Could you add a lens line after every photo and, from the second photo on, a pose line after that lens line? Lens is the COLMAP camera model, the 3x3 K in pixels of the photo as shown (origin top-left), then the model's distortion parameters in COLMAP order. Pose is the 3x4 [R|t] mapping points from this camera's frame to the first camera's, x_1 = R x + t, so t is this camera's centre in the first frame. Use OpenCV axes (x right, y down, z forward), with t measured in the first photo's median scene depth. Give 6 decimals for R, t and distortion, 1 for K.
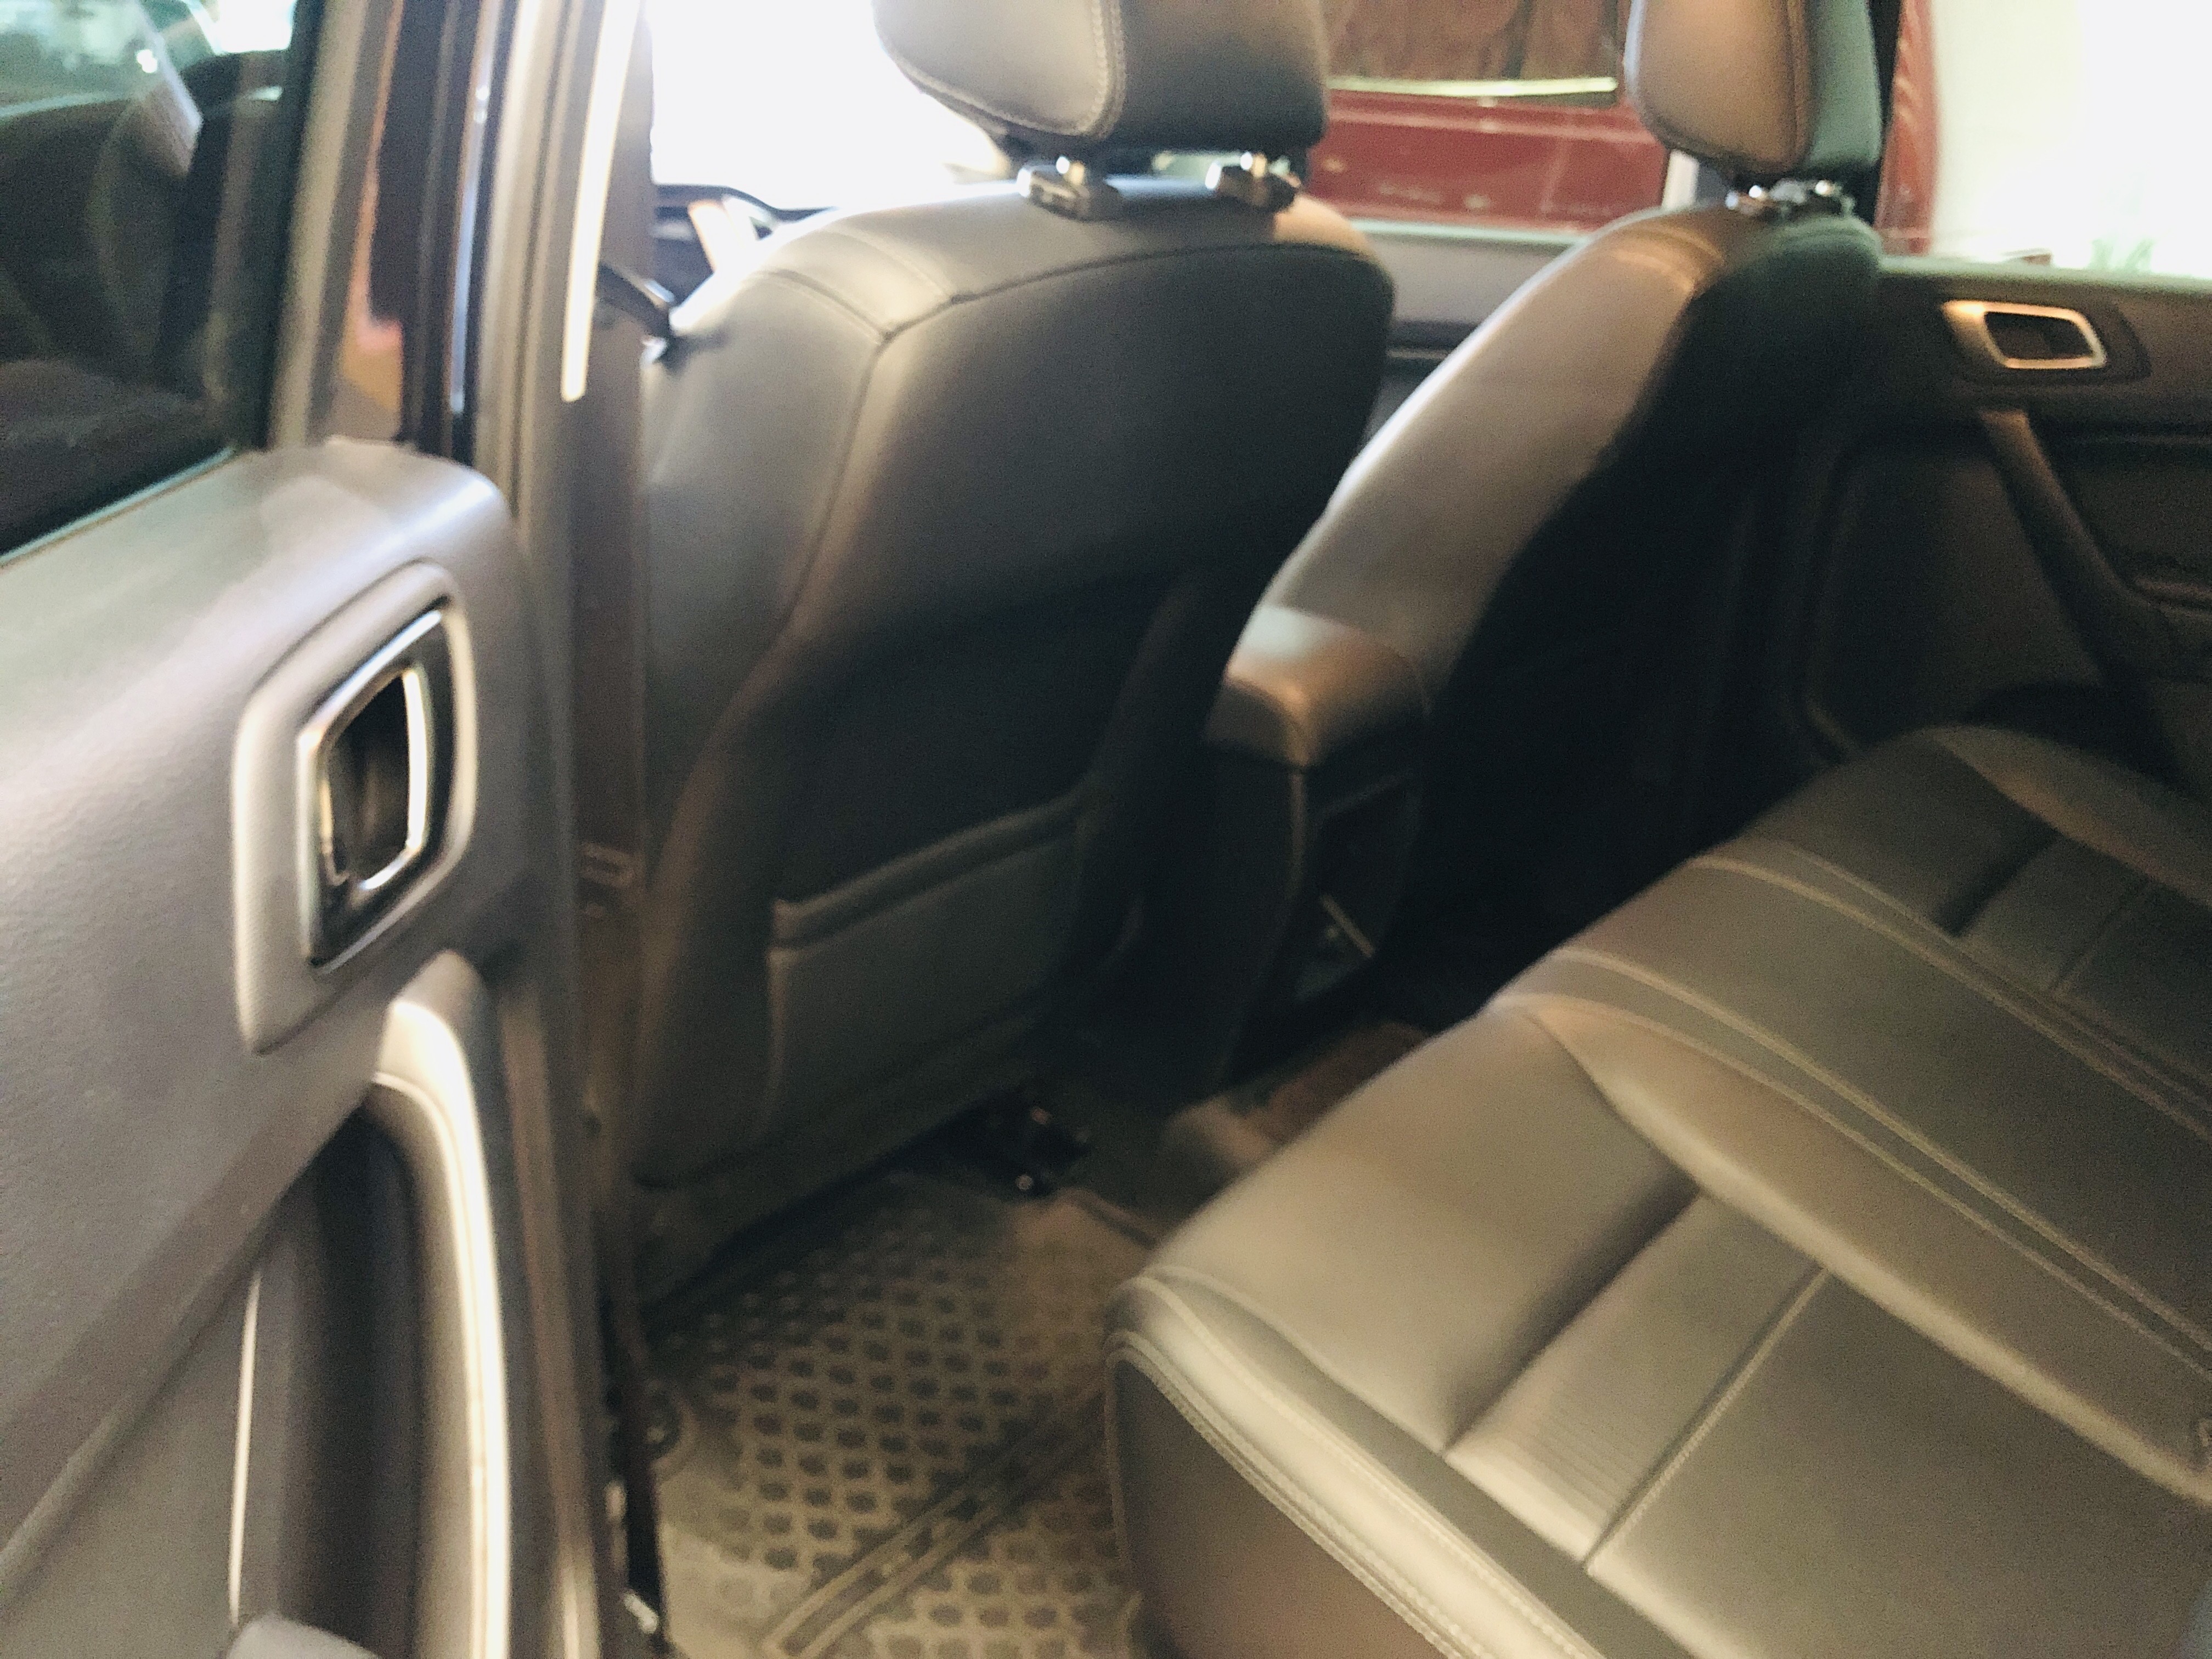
lens RADIAL K [[1816.6, 0, 1106.0], [0, 1816.6, 829.5], [0, 0, 1]] dist [0.000242, -0.009163]
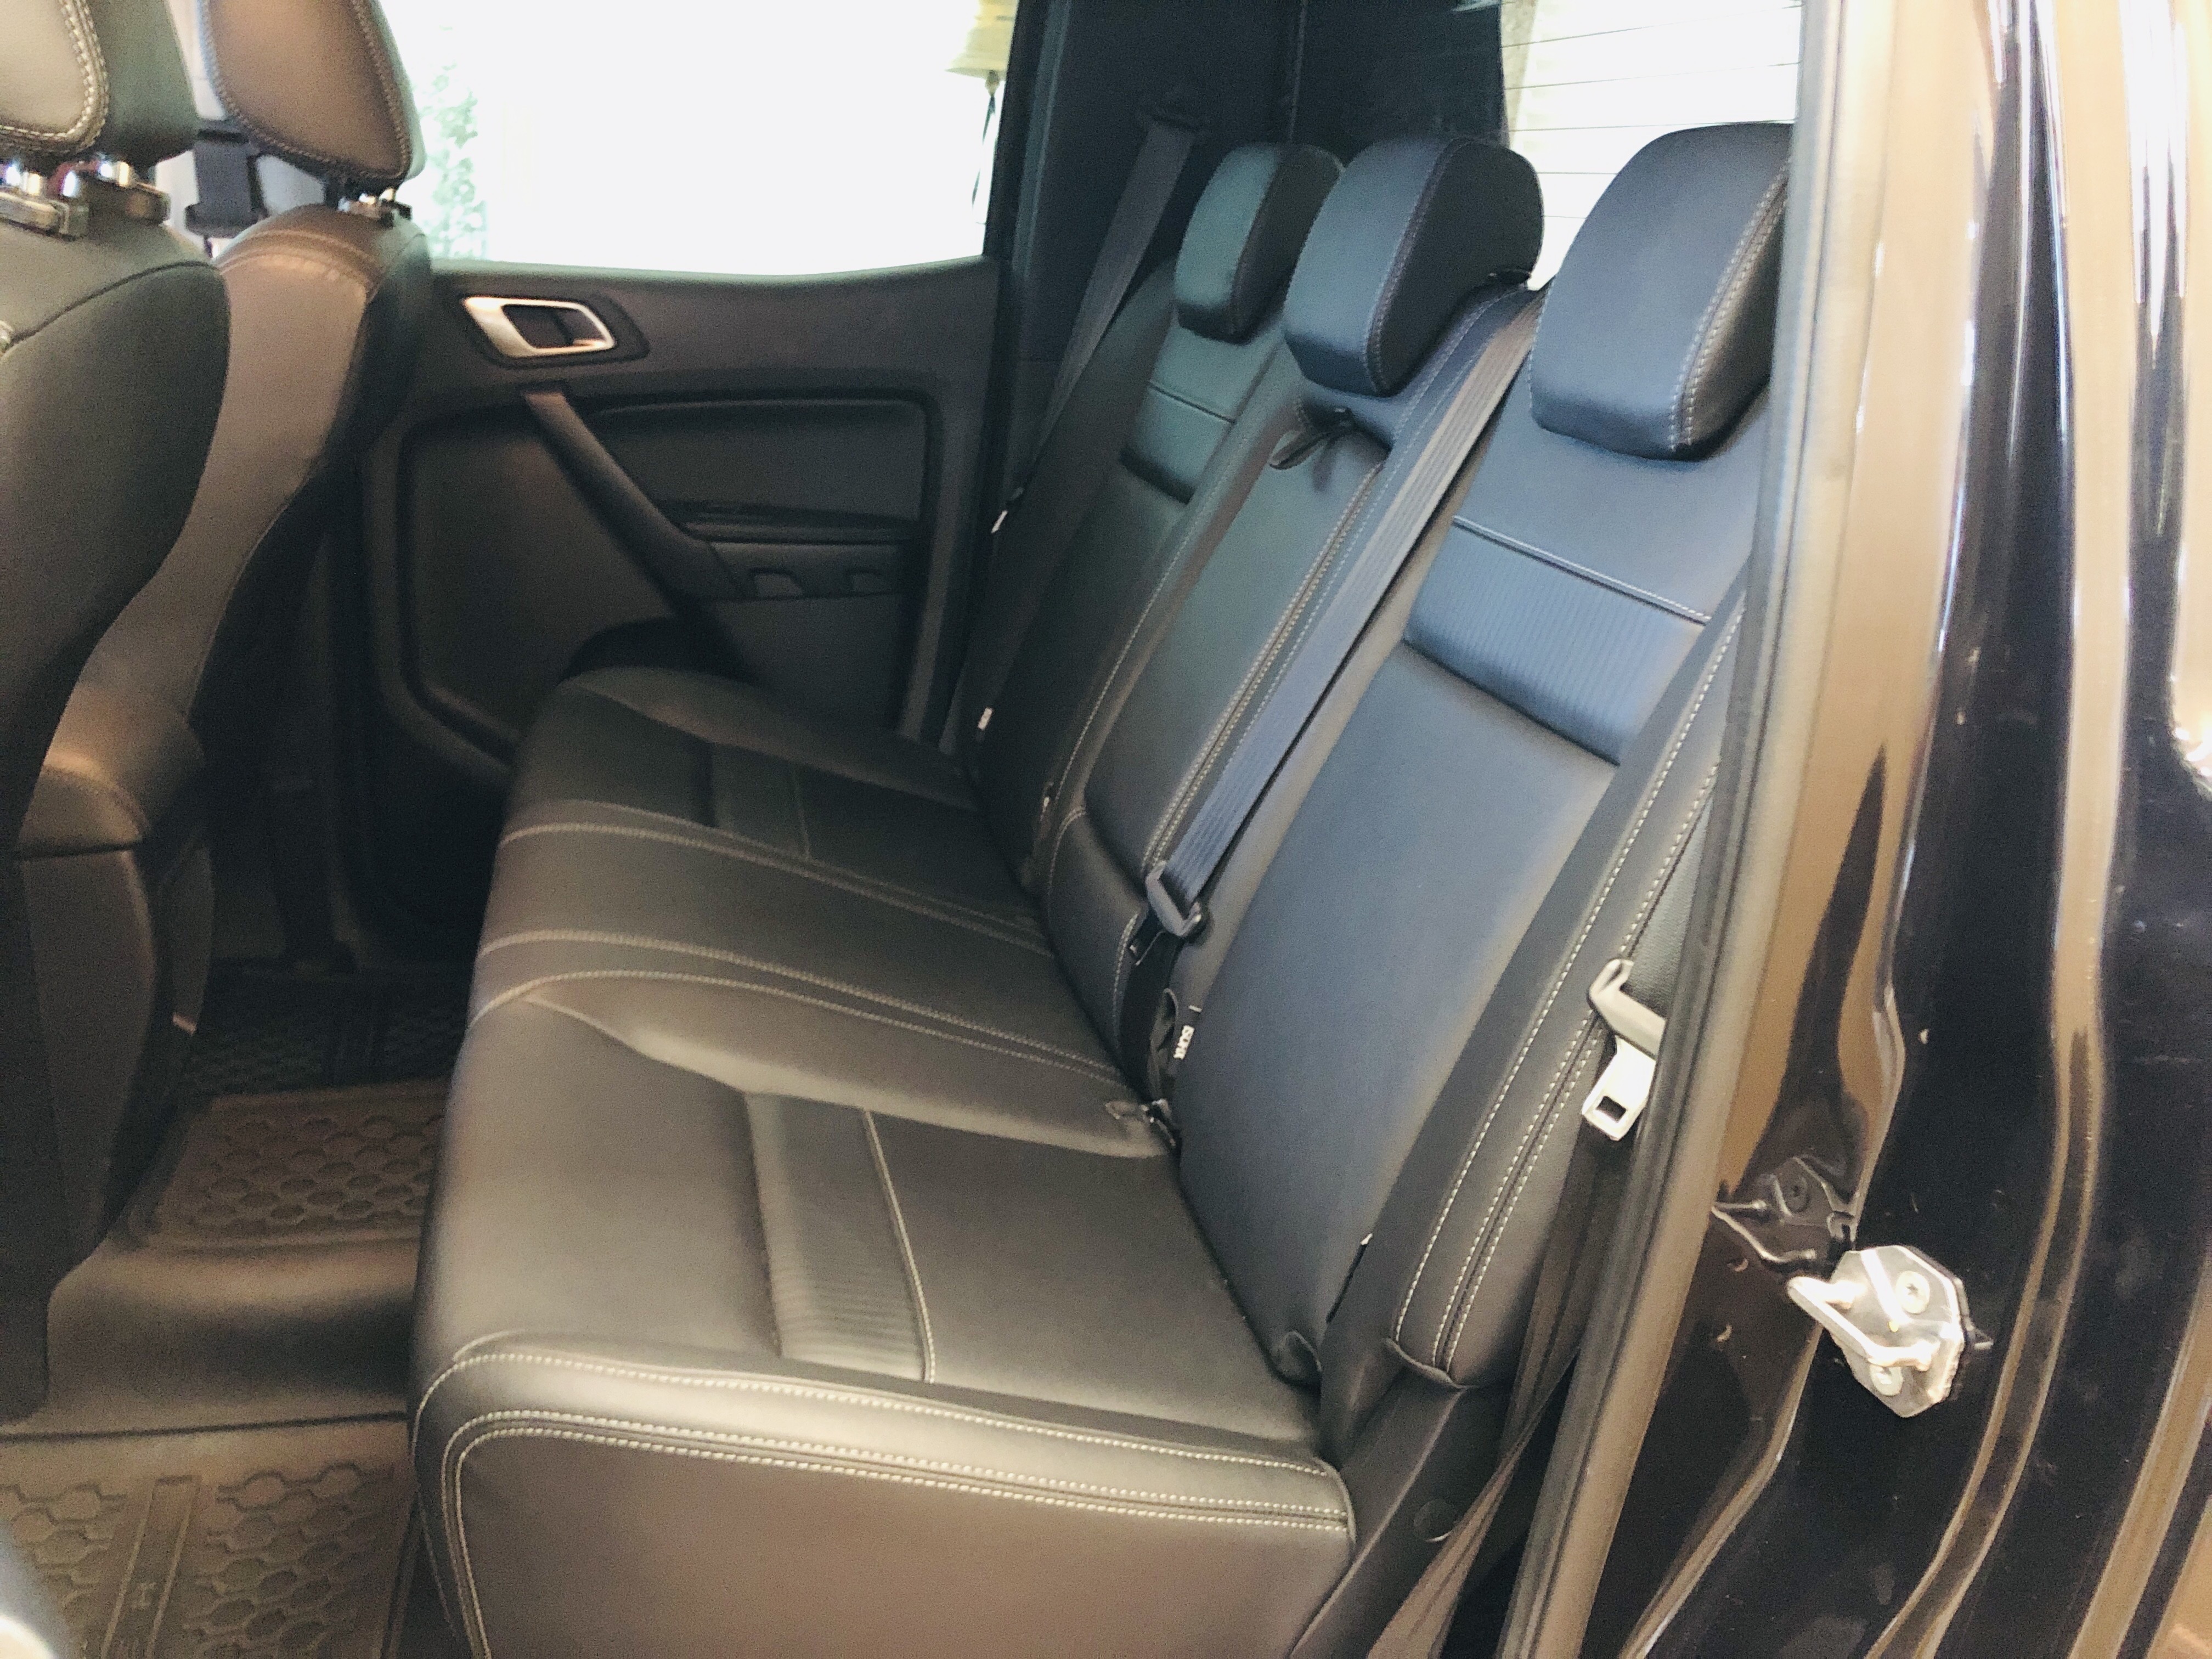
lens RADIAL K [[1787.6, 0, 1154.3], [0, 1787.6, 841.1], [0, 0, 1]] dist [-0.039571, -0.018202]
pose [[0.584755, -0.258033, 0.769078, -0.204458], [0.242970, 0.960249, 0.137434, -0.025245], [-0.773969, 0.106498, 0.624204, 0.059728]]
